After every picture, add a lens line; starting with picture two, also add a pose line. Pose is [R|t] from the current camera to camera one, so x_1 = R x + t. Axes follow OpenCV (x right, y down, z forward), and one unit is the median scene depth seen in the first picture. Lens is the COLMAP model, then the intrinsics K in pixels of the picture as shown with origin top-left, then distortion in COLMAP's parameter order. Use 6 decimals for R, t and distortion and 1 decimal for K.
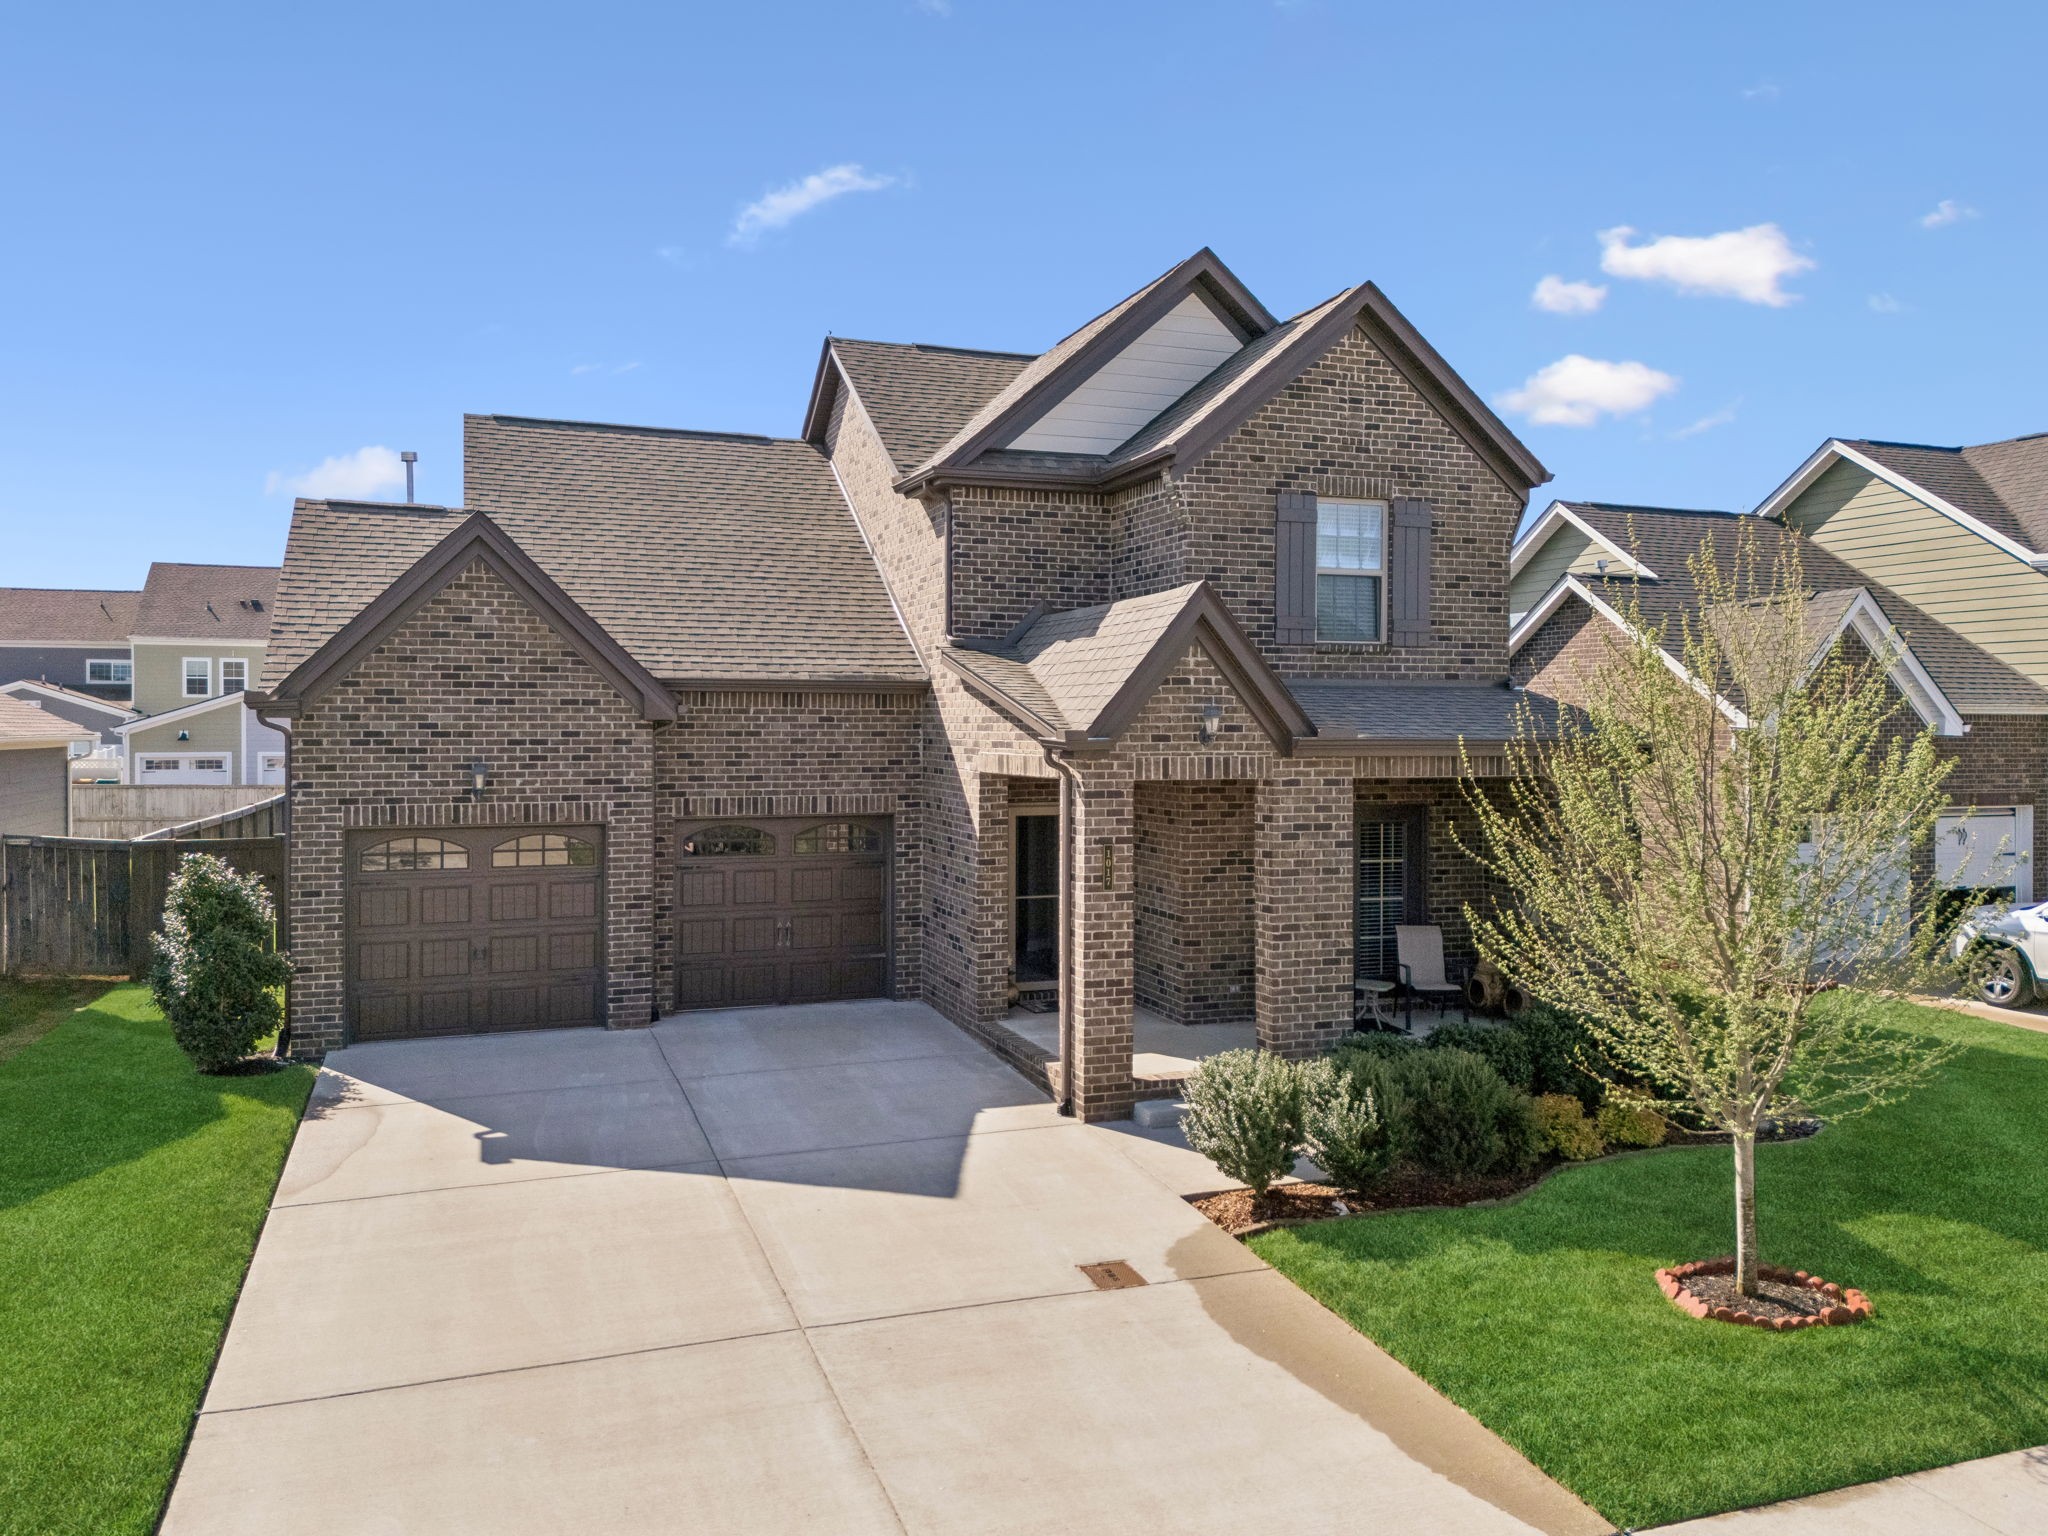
lens RADIAL K [[1501.7, 0, 1020.4], [0, 1501.7, 738.2], [0, 0, 1]] dist [0.149220, -0.182454]
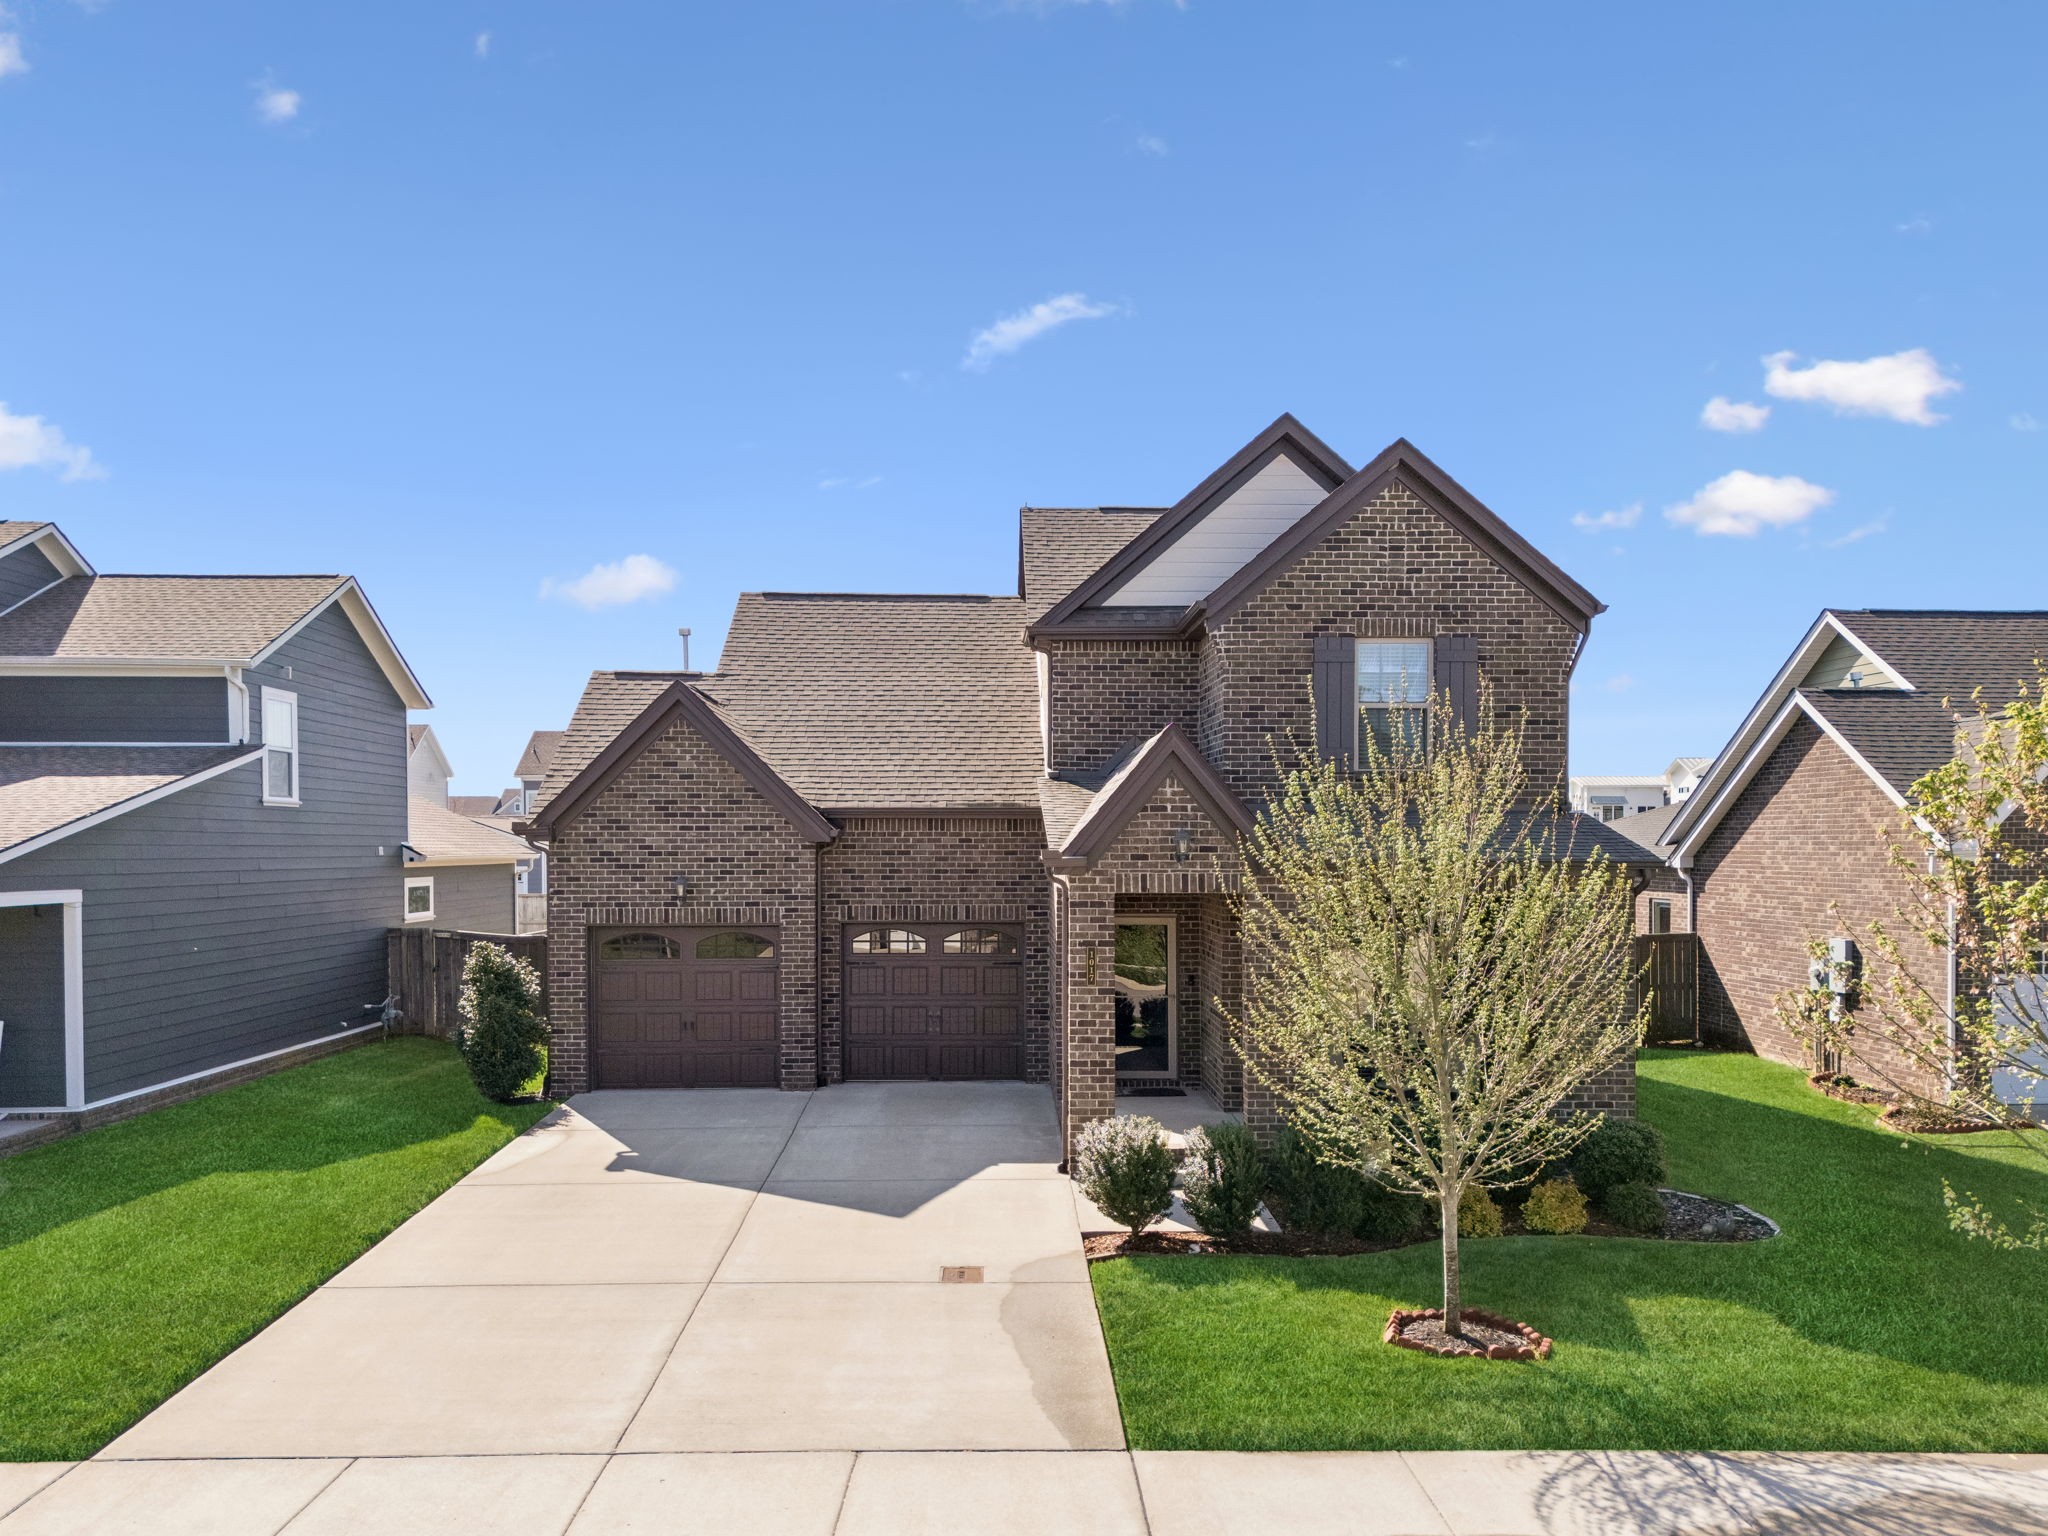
lens RADIAL K [[1532.1, 0, 1026.7], [0, 1532.1, 857.2], [0, 0, 1]] dist [0.167849, -0.282270]
pose [[0.947698, 0.003528, -0.319148, 0.329116], [-0.003966, 0.999992, -0.000724, 0.000849], [0.319142, 0.001952, 0.947705, -0.136701]]
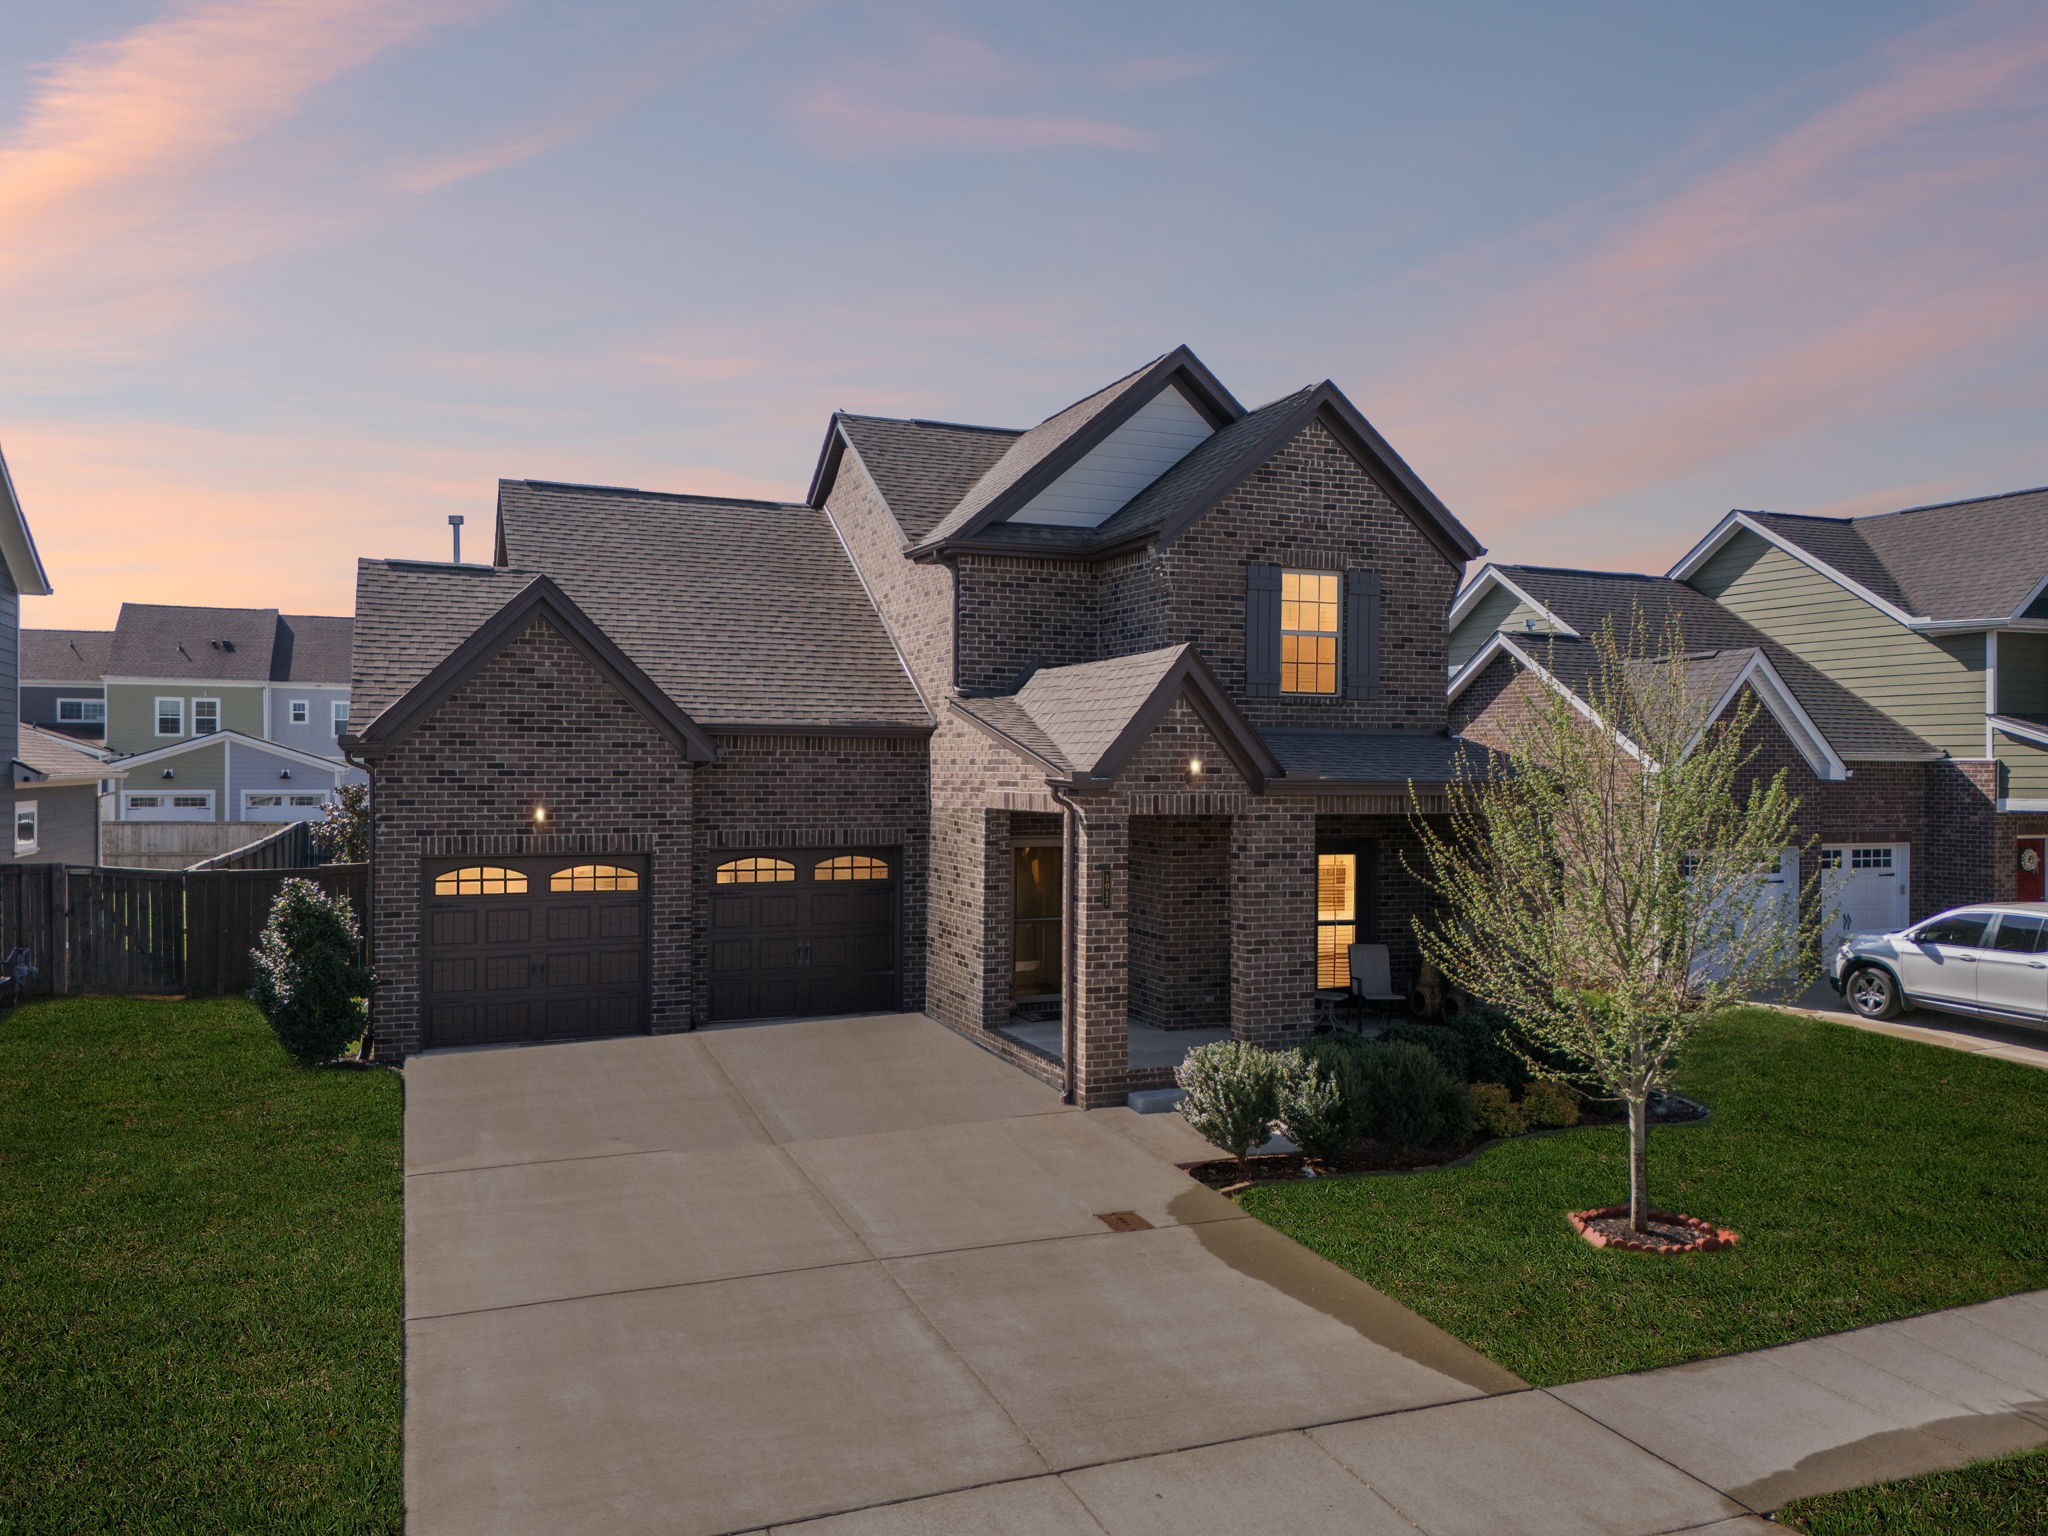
lens RADIAL K [[1489.4, 0, 1018.2], [0, 1489.4, 773.7], [0, 0, 1]] dist [0.169691, -0.252655]
pose [[0.999346, 0.003846, 0.035951, -0.042902], [-0.003703, 0.999985, -0.004066, 0.000998], [-0.035966, 0.003931, 0.999345, -0.122725]]
